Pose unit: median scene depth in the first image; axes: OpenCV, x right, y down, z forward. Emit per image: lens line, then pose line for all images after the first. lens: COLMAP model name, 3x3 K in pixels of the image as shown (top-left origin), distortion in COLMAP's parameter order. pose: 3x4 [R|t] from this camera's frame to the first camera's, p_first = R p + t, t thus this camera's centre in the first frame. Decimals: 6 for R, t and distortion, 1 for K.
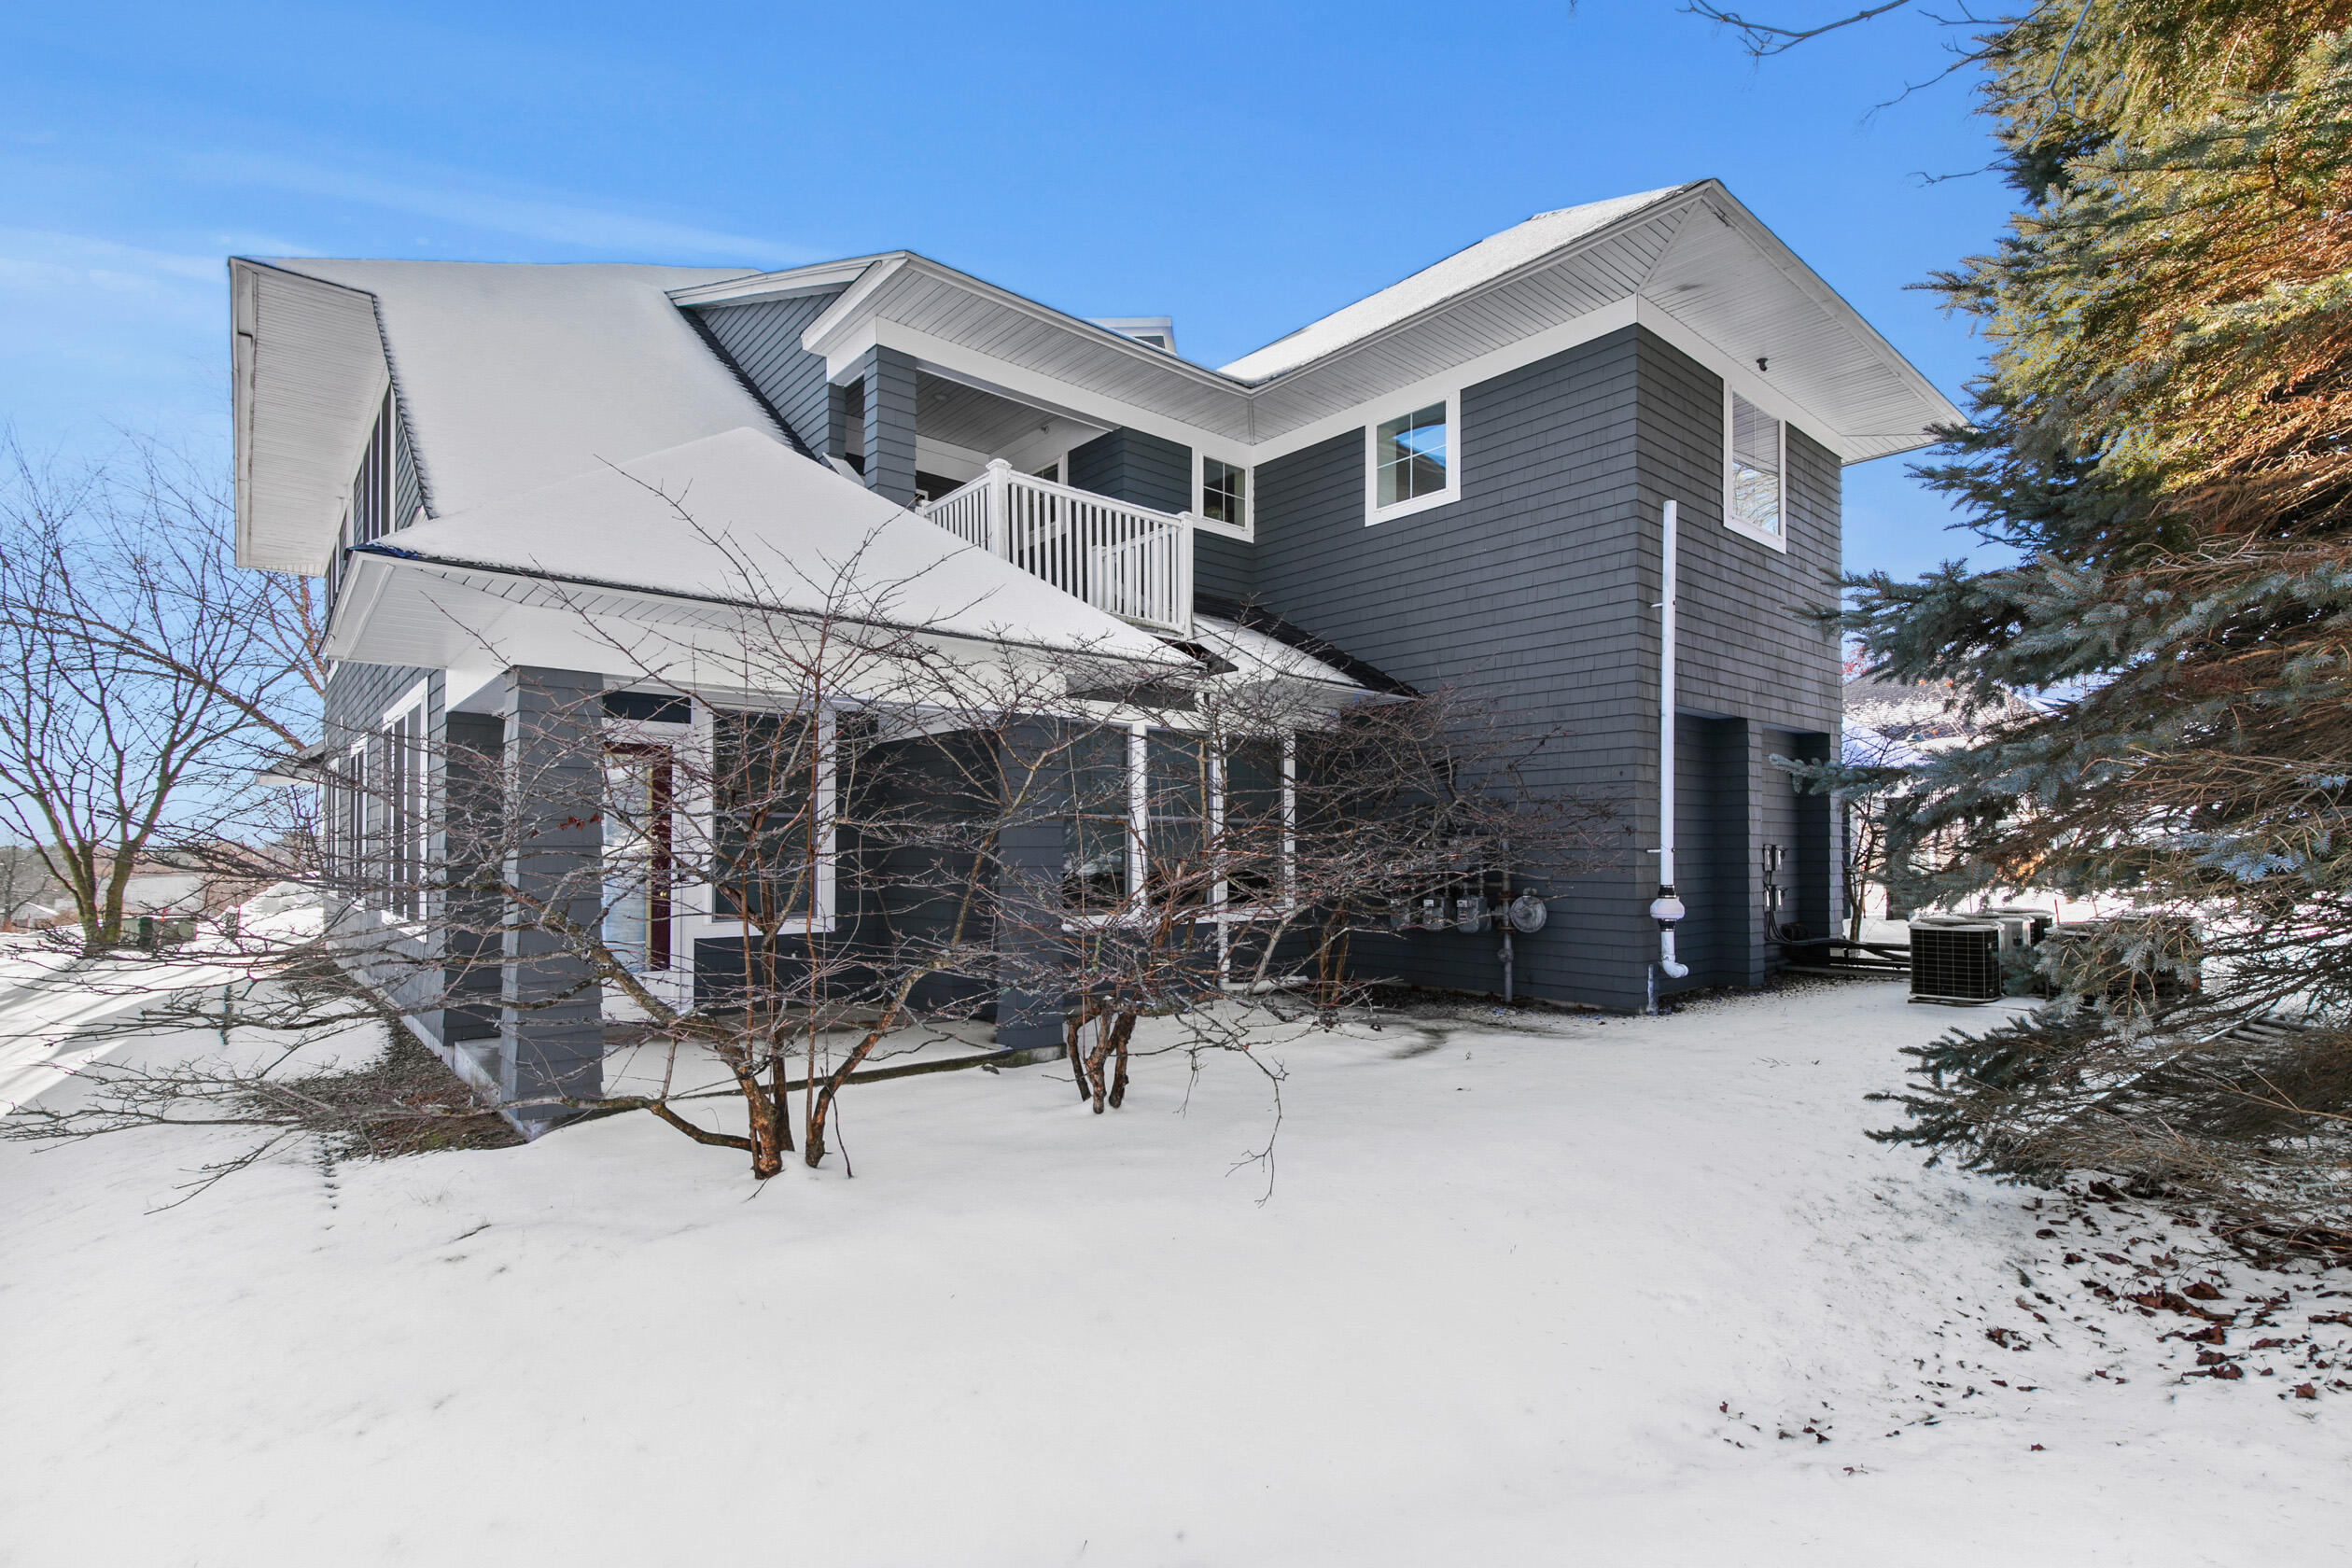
lens RADIAL K [[1081.6, 0, 1183.4], [0, 1081.6, 841.2], [0, 0, 1]] dist [0.002853, 0.000050]
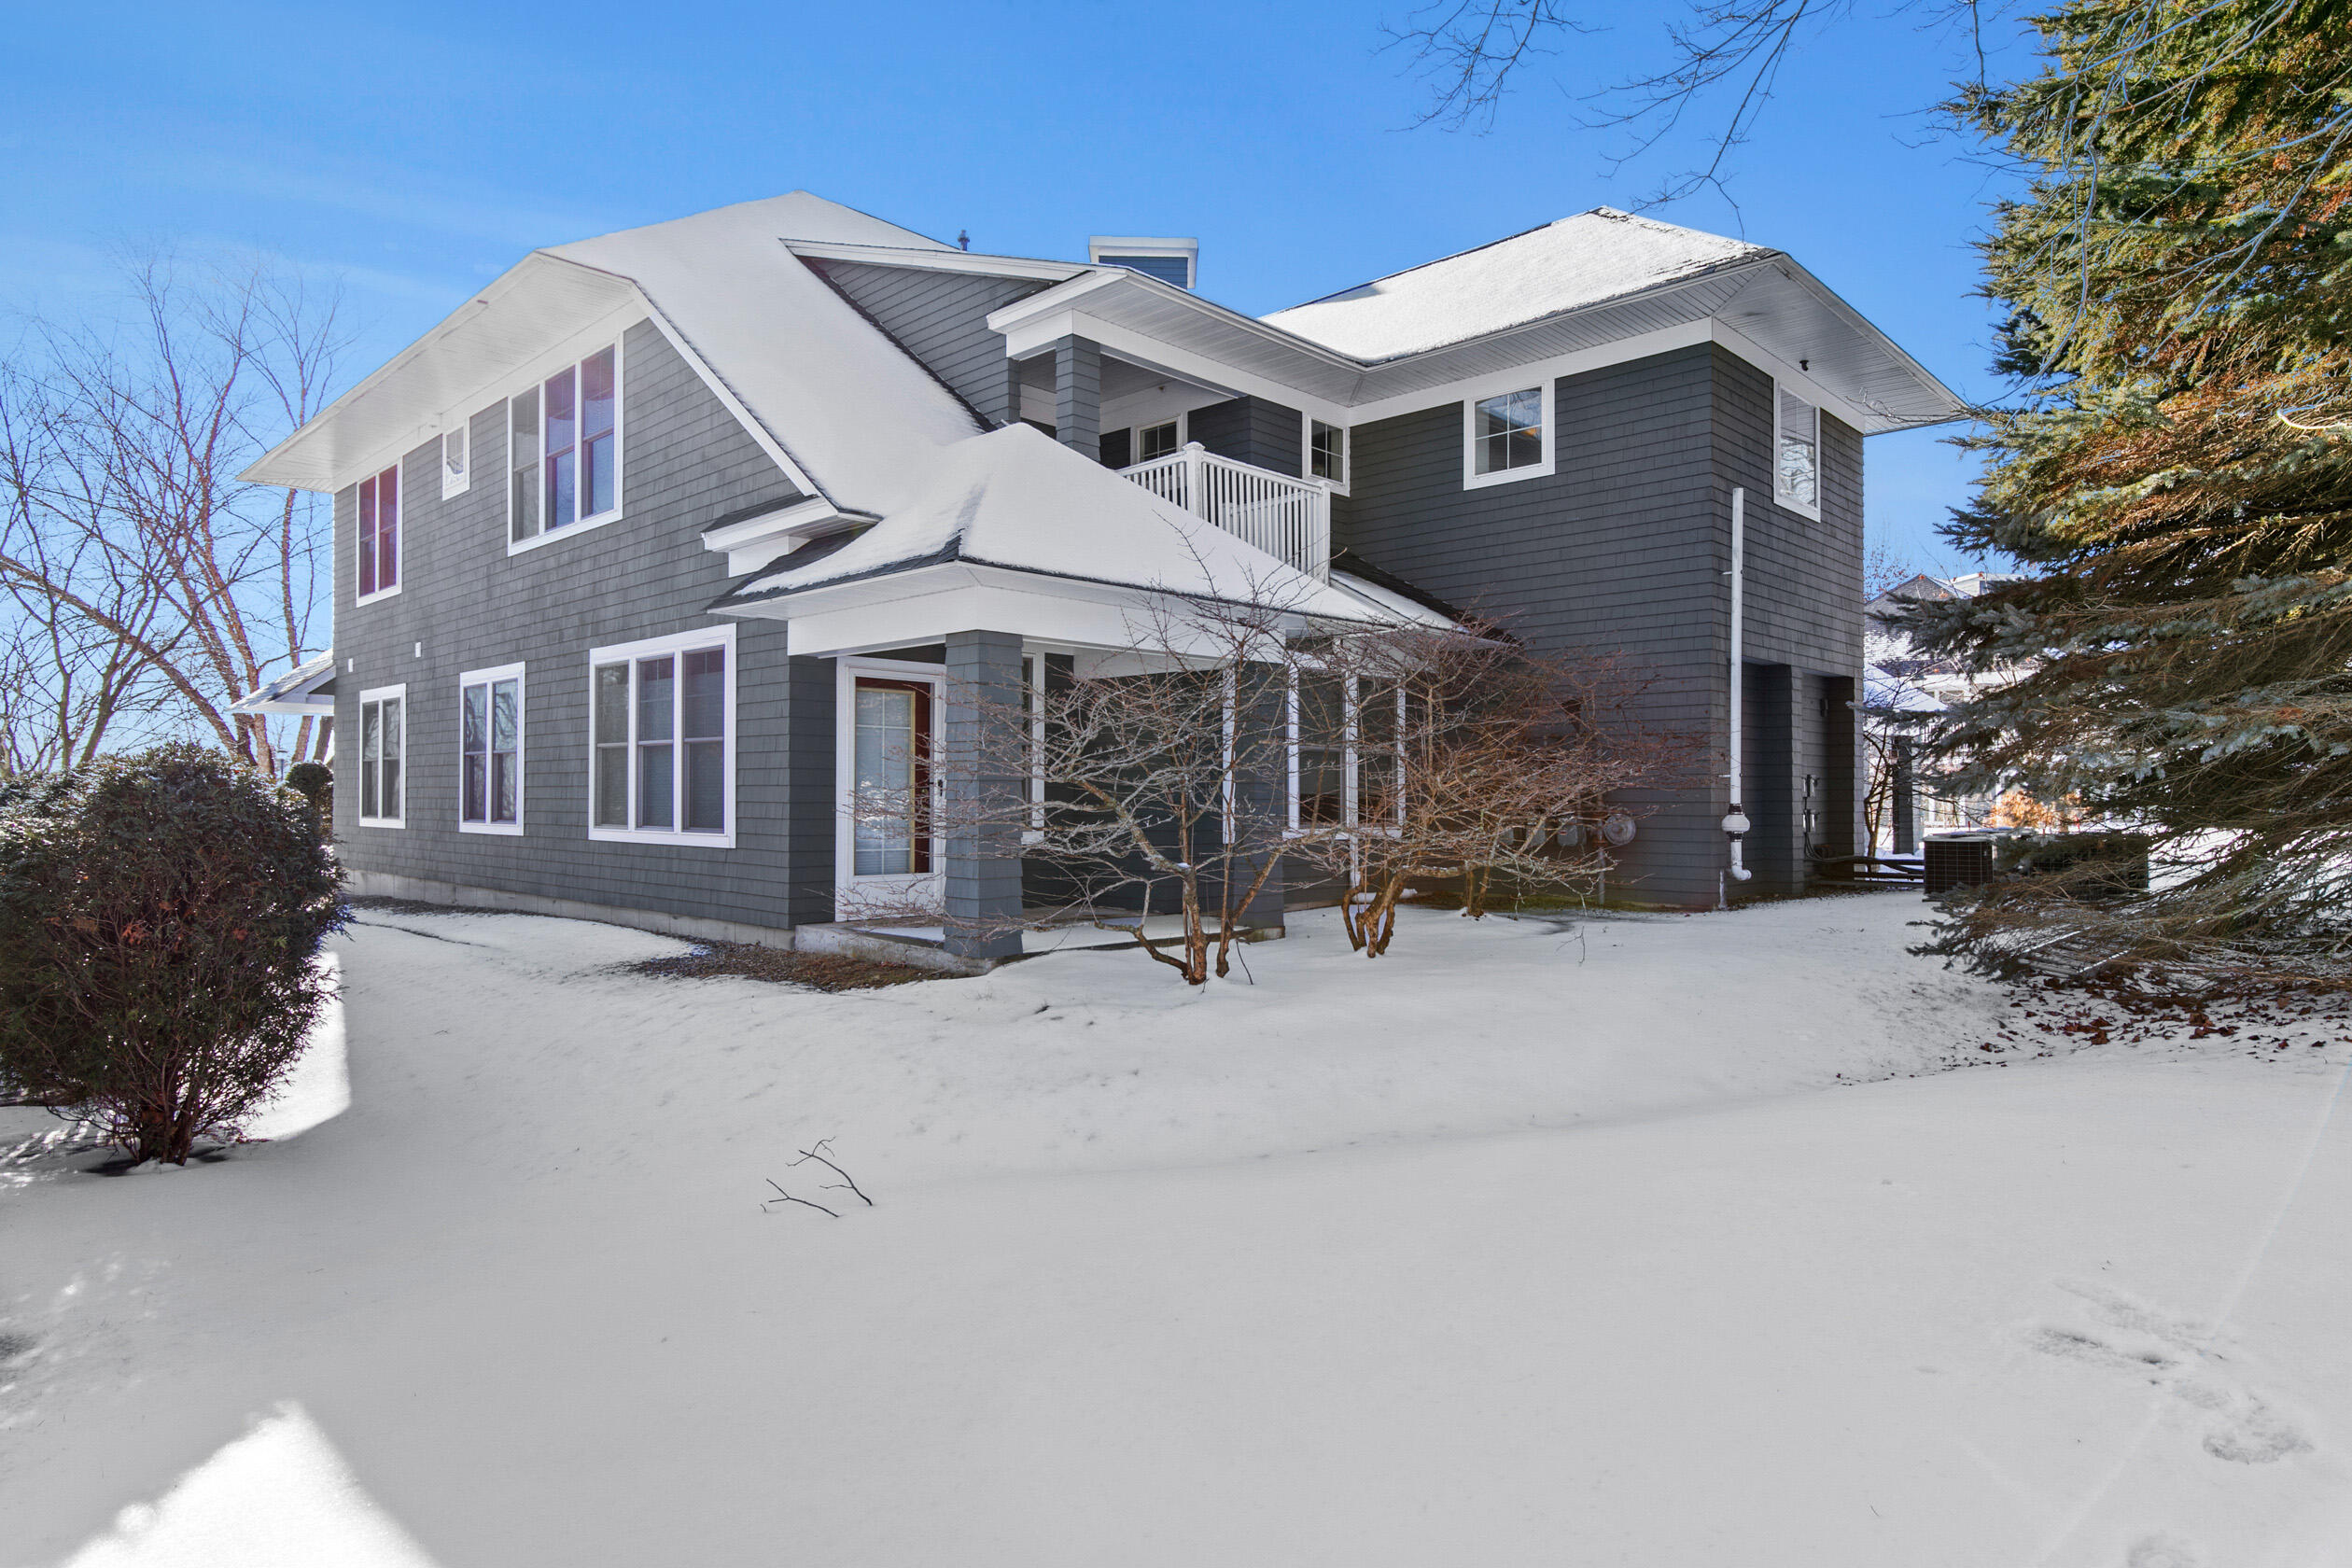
lens RADIAL K [[1312.0, 0, 1176.0], [0, 1312.0, 784.0], [0, 0, 1]] dist [-0.000507, 0.000116]
pose [[0.996426, 0.002482, 0.084438, -0.274367], [-0.002312, 0.999995, -0.002107, 0.020598], [-0.084443, 0.001904, 0.996426, -0.375064]]
